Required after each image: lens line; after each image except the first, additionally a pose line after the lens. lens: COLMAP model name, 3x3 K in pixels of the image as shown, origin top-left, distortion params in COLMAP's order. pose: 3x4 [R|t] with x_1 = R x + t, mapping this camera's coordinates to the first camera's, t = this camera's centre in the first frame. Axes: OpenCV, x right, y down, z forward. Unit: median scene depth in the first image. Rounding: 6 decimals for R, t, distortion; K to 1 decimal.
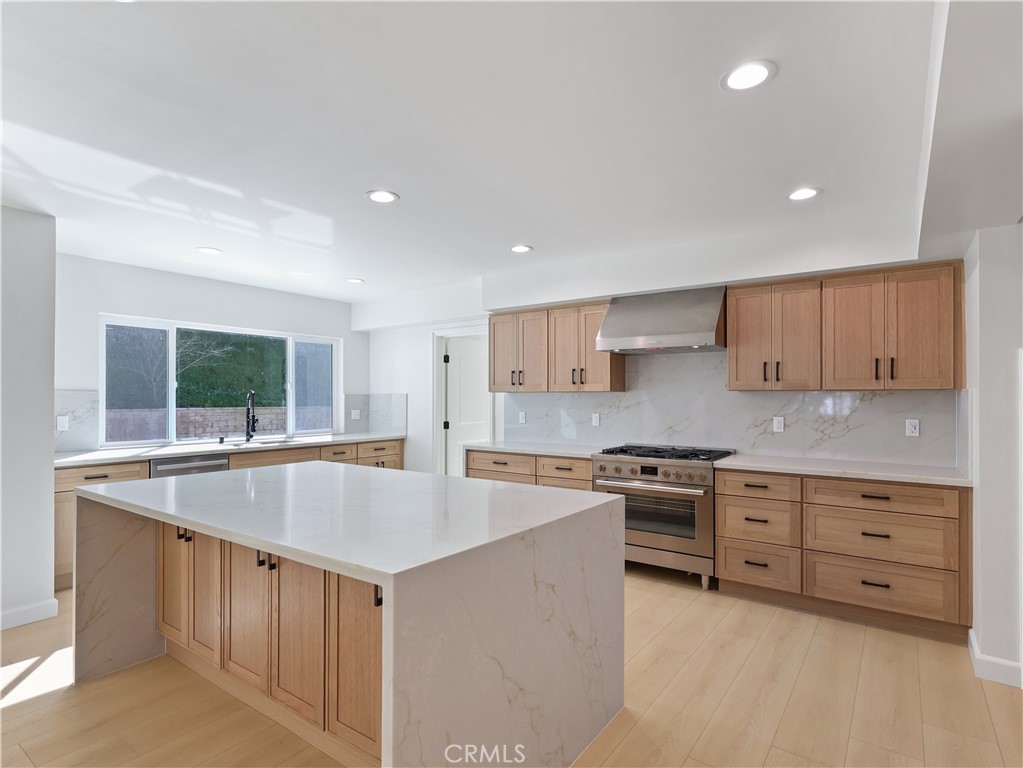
lens RADIAL K [[541.2, 0, 508.6], [0, 541.2, 389.1], [0, 0, 1]] dist [0.001053, -0.002663]
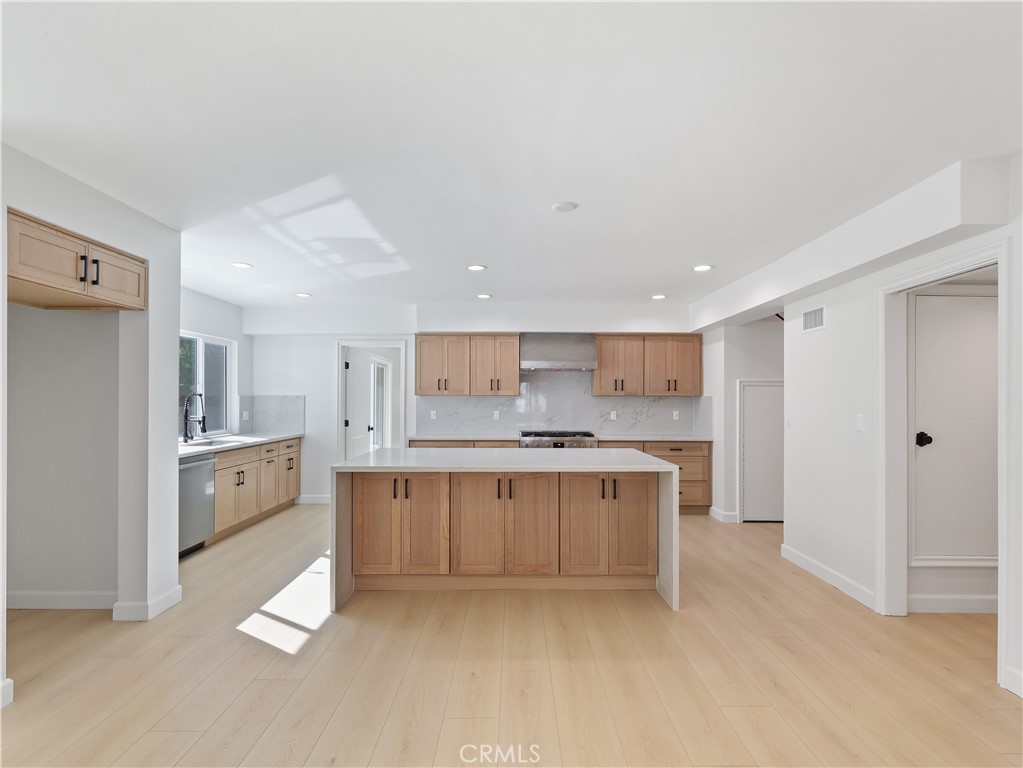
lens RADIAL K [[541.2, 0, 516.6], [0, 541.2, 389.6], [0, 0, 1]] dist [0.001053, -0.002663]
pose [[0.812377, 0.012459, 0.582999, -0.635084], [-0.011528, 0.999919, -0.005306, -0.003720], [-0.583018, -0.002411, 0.812455, -0.187136]]
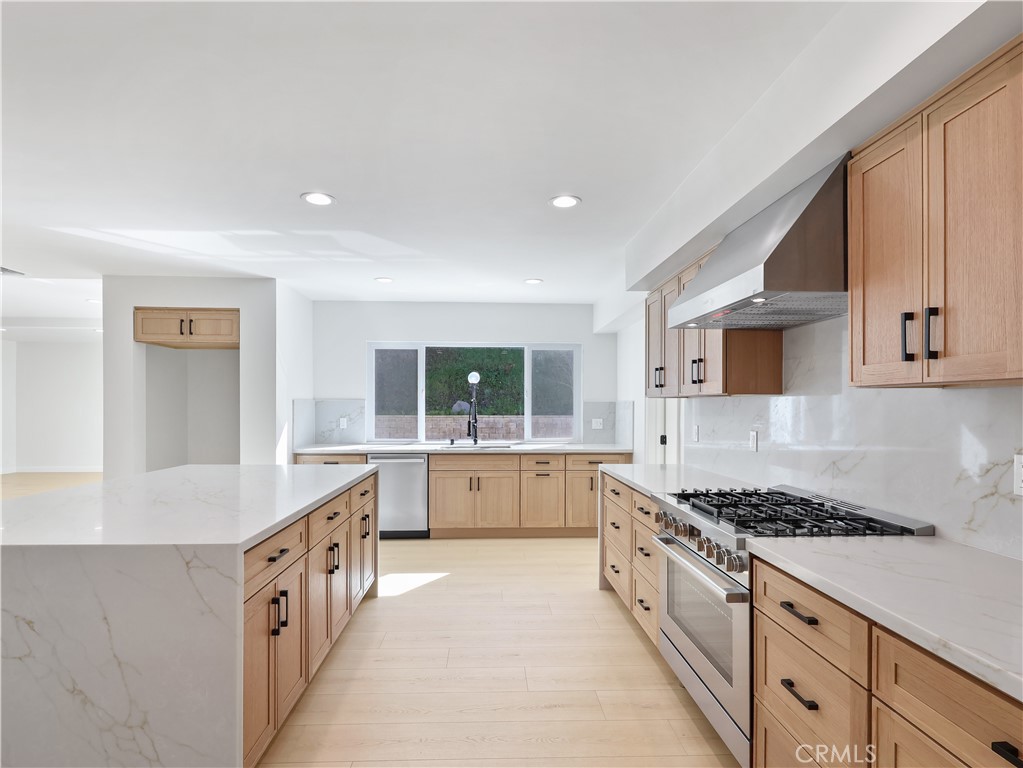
lens RADIAL K [[541.2, 0, 506.2], [0, 541.2, 406.3], [0, 0, 1]] dist [0.001053, -0.002663]
pose [[0.623211, 0.001847, -0.782051, 0.471091], [0.009589, 0.999904, 0.010003, 0.008772], [0.781995, -0.013733, 0.623134, 0.411361]]
